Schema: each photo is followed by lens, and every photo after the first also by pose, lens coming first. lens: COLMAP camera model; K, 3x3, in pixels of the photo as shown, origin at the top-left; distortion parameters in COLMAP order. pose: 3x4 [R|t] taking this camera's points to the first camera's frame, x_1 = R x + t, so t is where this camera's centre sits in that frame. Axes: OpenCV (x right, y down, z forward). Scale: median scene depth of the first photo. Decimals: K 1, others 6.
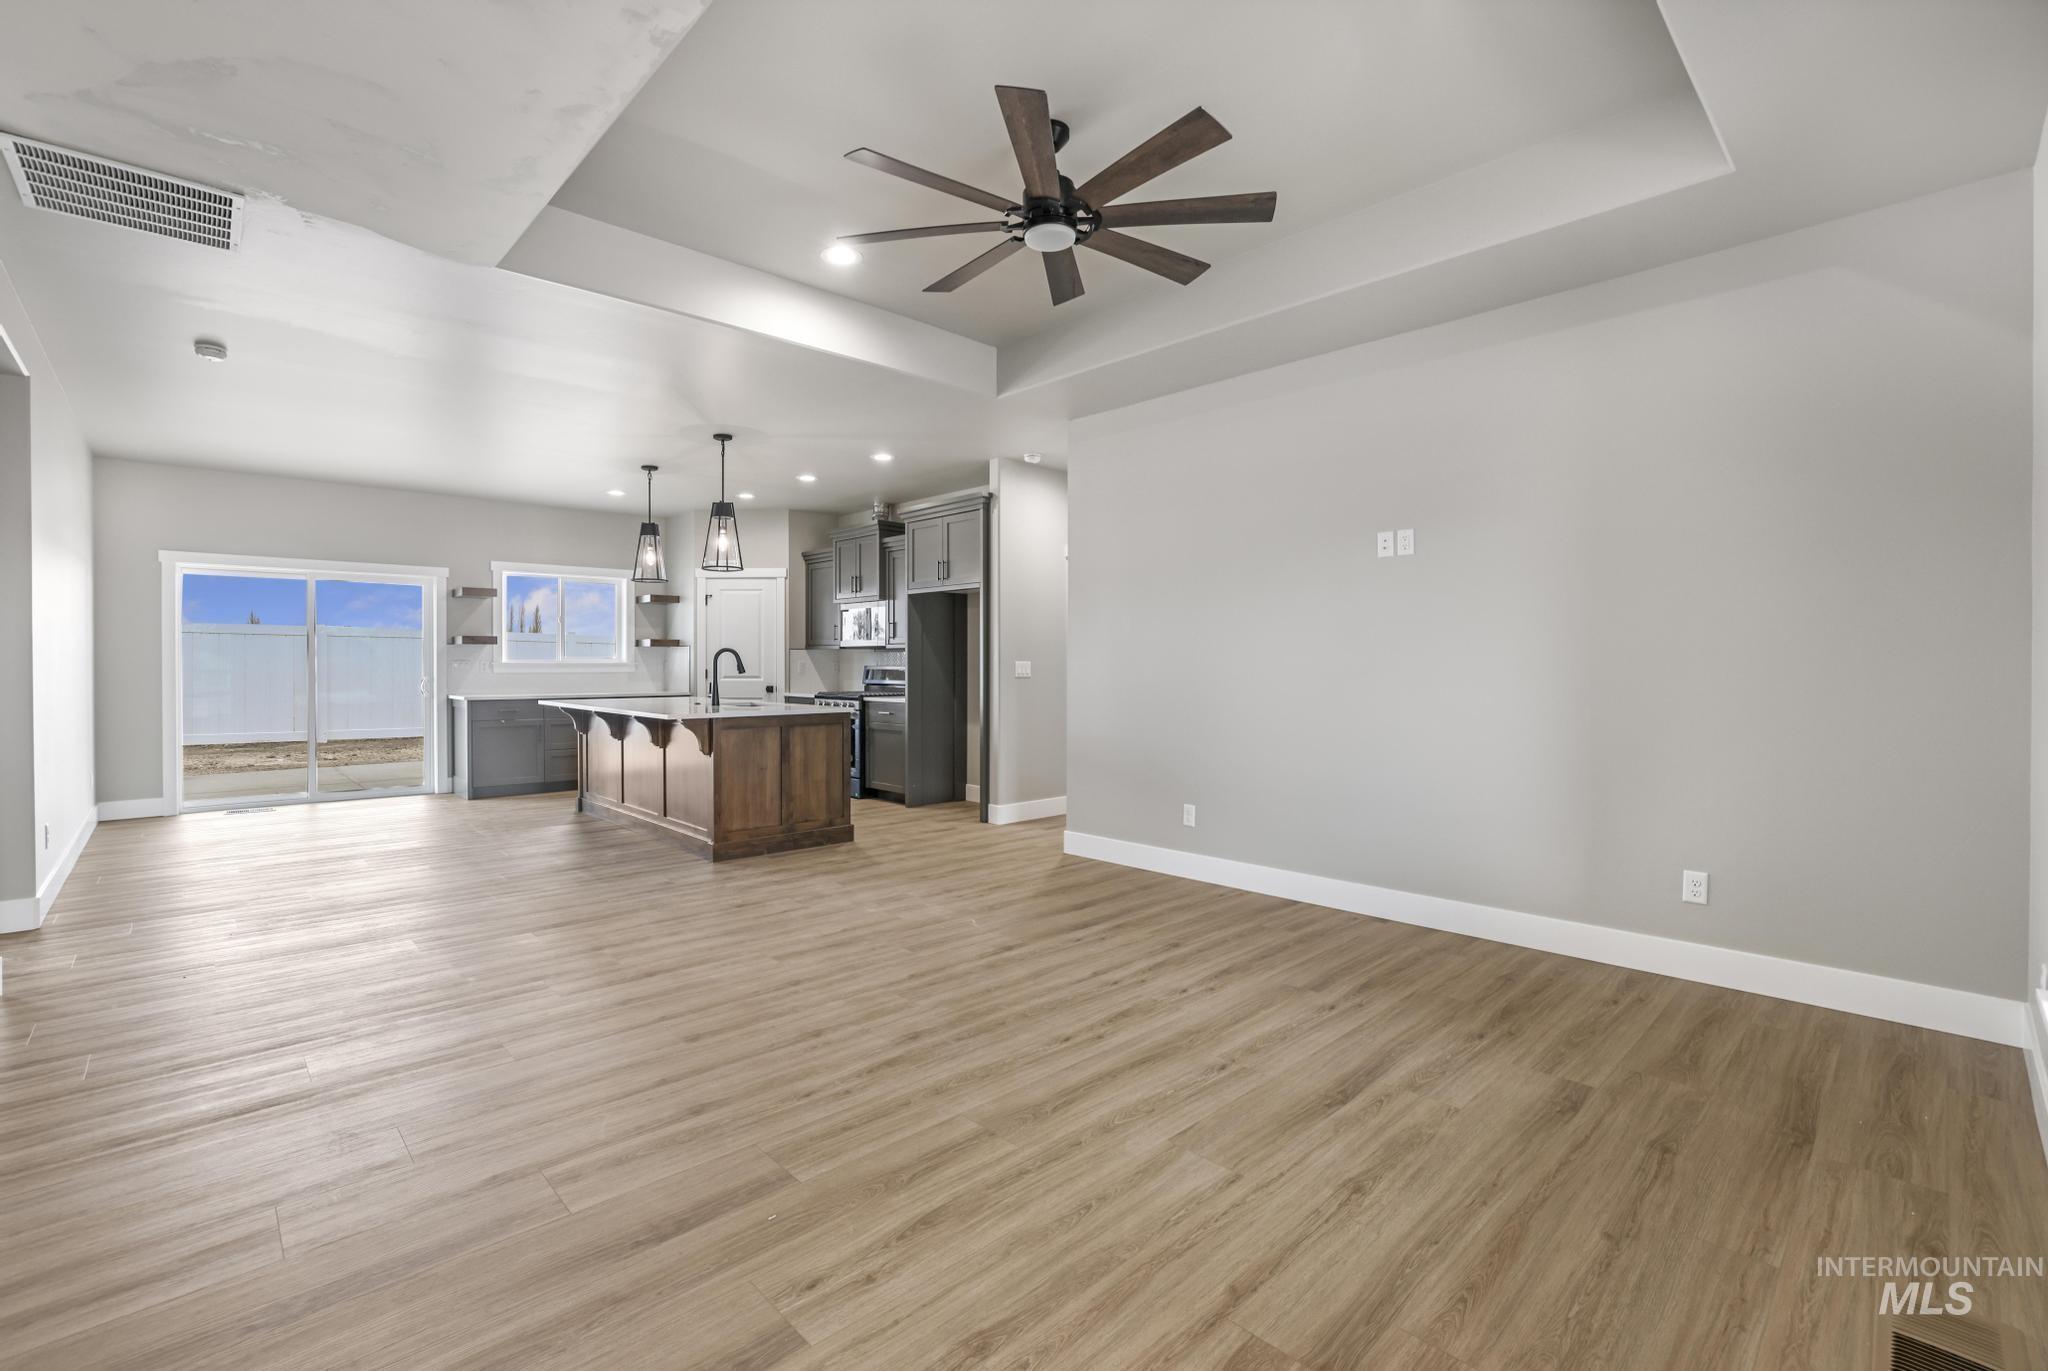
lens RADIAL K [[879.7, 0, 1012.0], [0, 879.7, 672.7], [0, 0, 1]] dist [-0.022530, 0.000861]
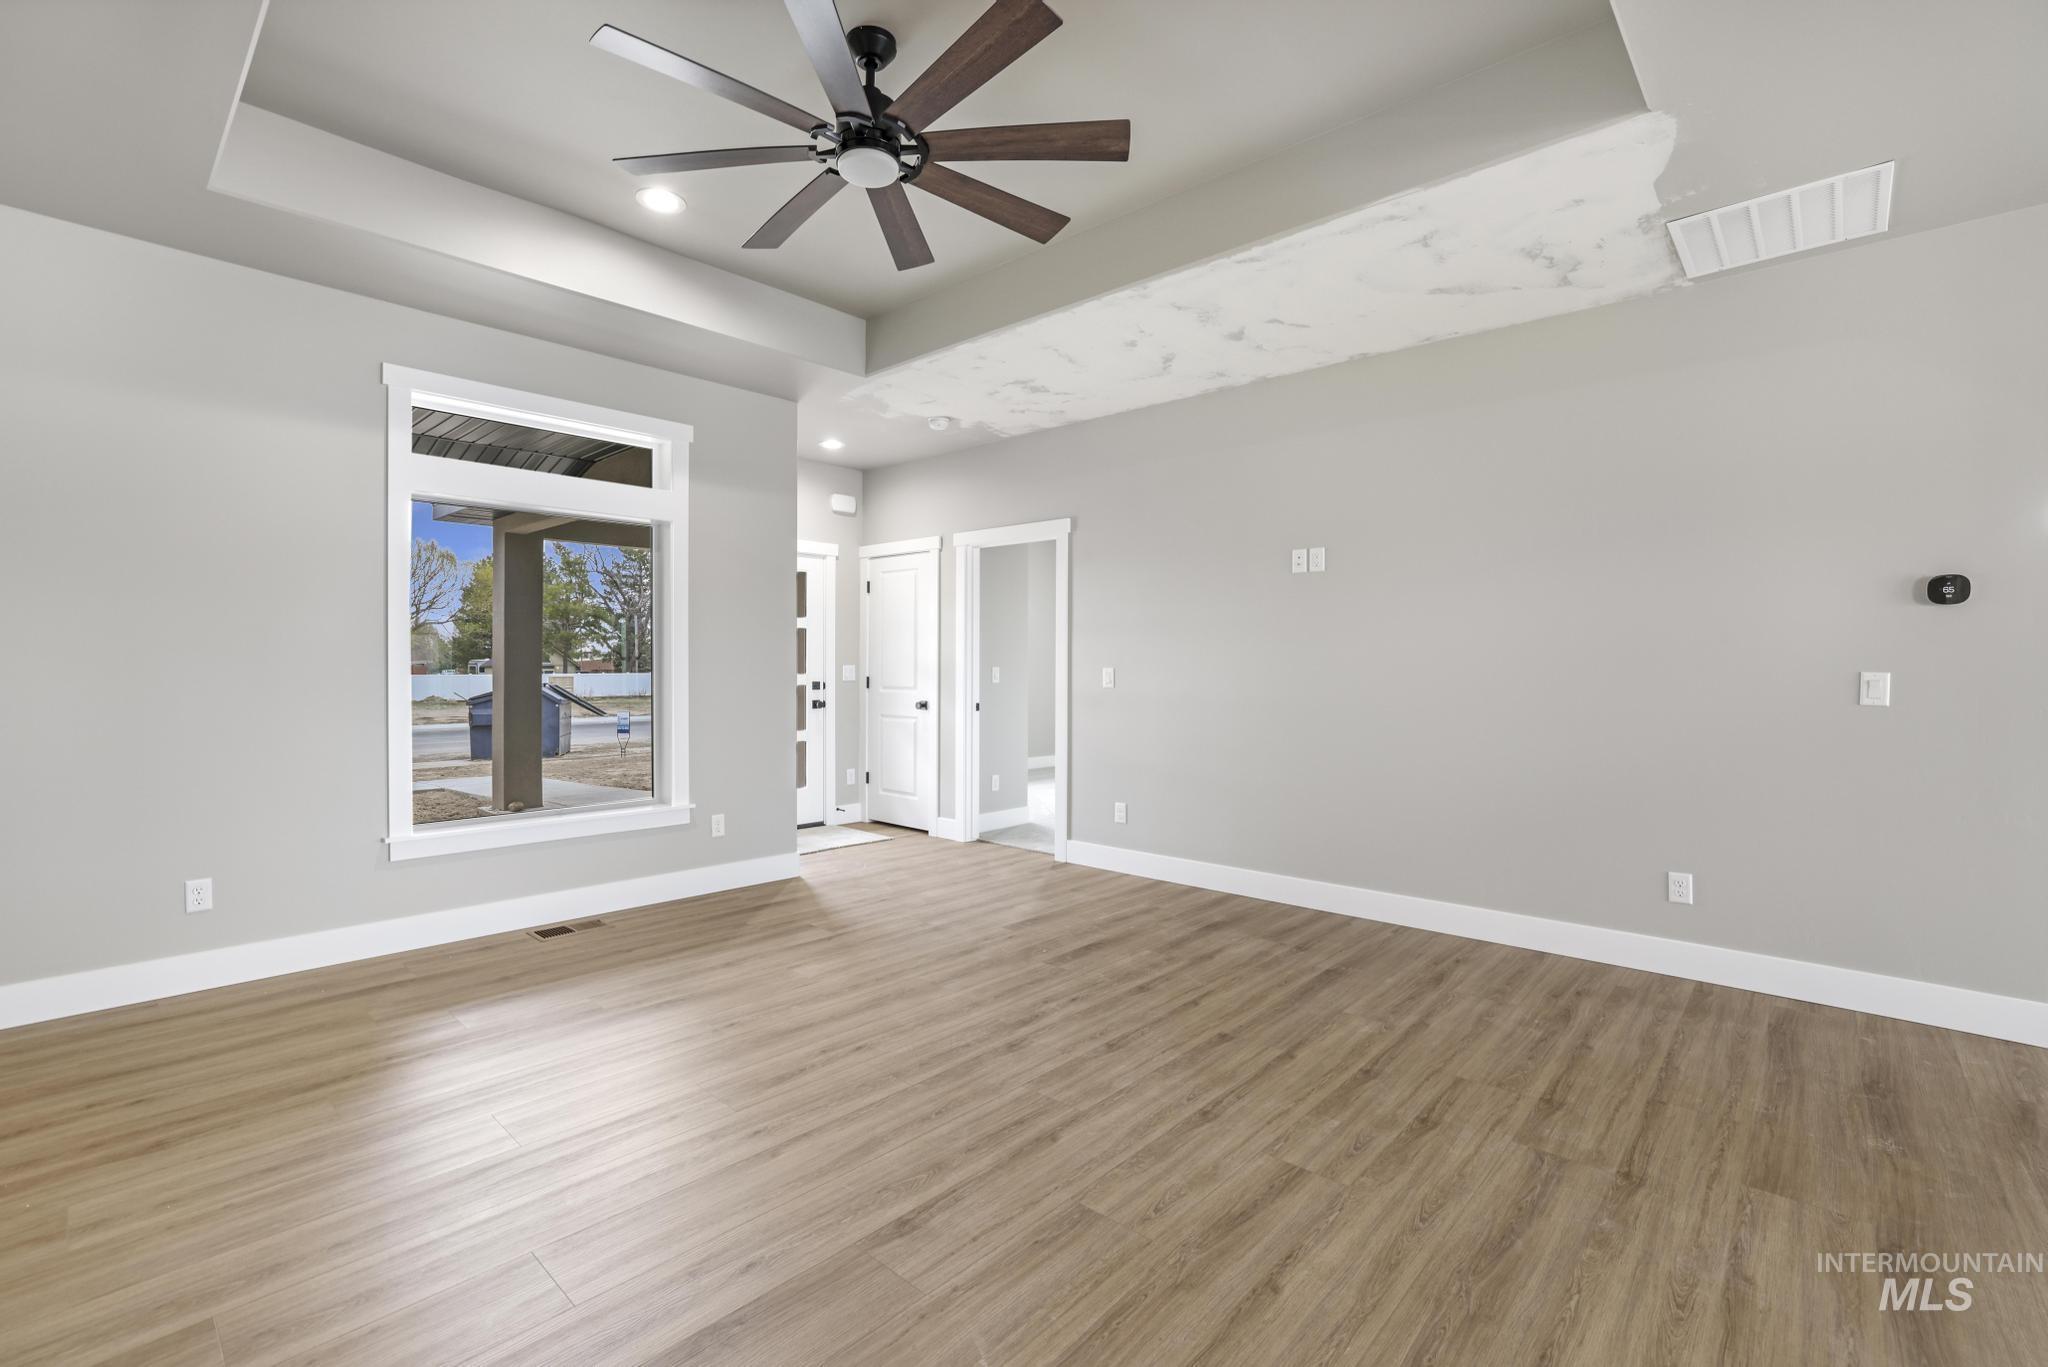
lens RADIAL K [[879.7, 0, 1012.0], [0, 879.7, 670.7], [0, 0, 1]] dist [-0.022530, 0.000861]
pose [[-0.997610, -0.002848, -0.069032, -0.039369], [-0.004003, 0.999854, 0.016599, -0.029091], [0.068975, 0.016836, -0.997476, 1.914942]]
